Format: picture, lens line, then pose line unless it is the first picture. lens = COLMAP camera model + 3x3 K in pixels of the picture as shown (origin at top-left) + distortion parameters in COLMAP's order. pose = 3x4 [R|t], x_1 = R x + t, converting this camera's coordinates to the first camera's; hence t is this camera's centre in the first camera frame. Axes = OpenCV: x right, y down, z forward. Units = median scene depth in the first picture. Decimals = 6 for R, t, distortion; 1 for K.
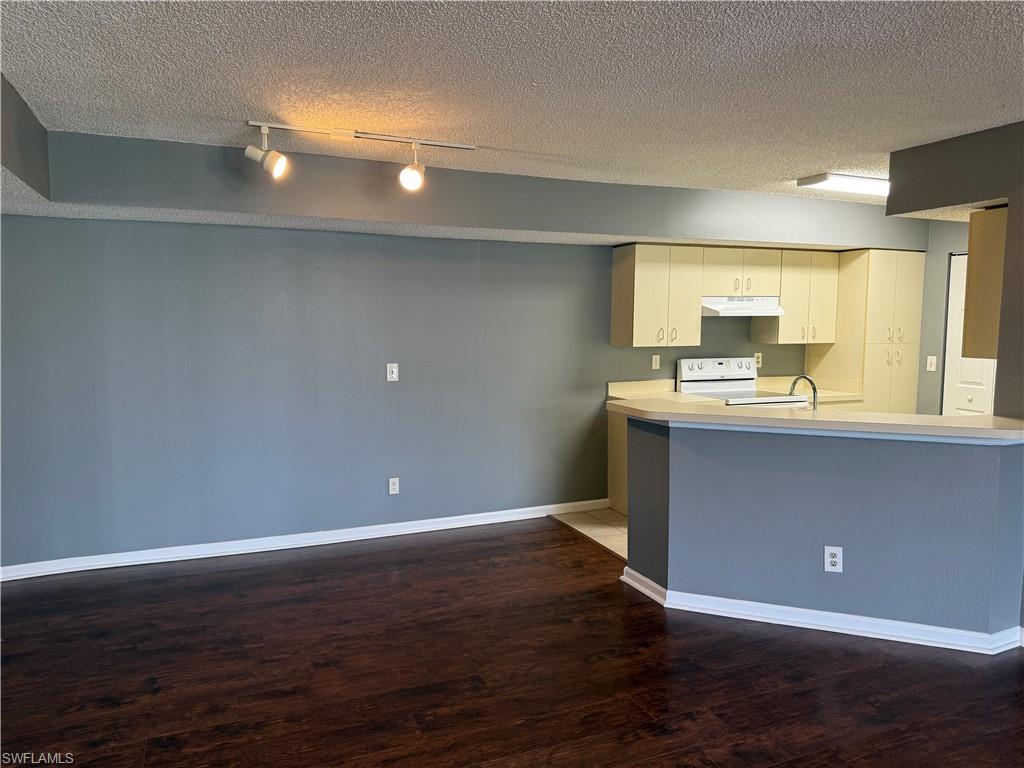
lens RADIAL K [[715.7, 0, 512.1], [0, 715.7, 383.9], [0, 0, 1]] dist [0.000307, -0.002636]
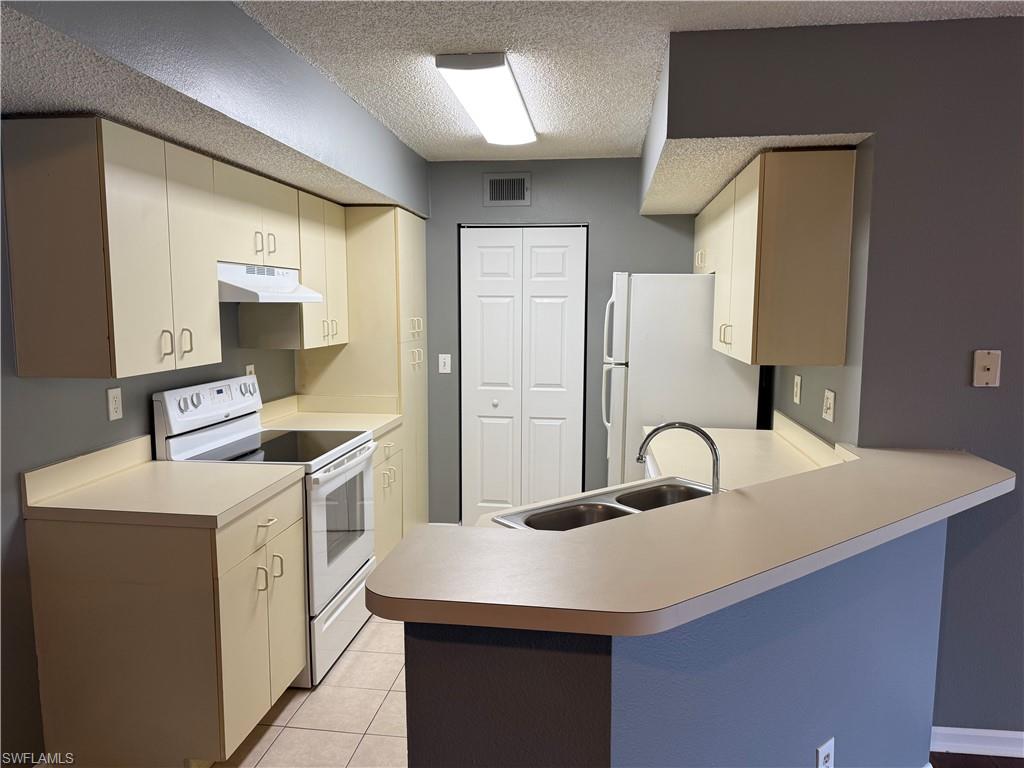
lens RADIAL K [[715.7, 0, 513.2], [0, 715.7, 387.2], [0, 0, 1]] dist [0.000307, -0.002636]
pose [[0.500912, -0.098098, 0.859921, -0.058758], [0.077442, 0.994651, 0.068356, -0.052038], [-0.862027, 0.032354, 0.505830, 0.553601]]
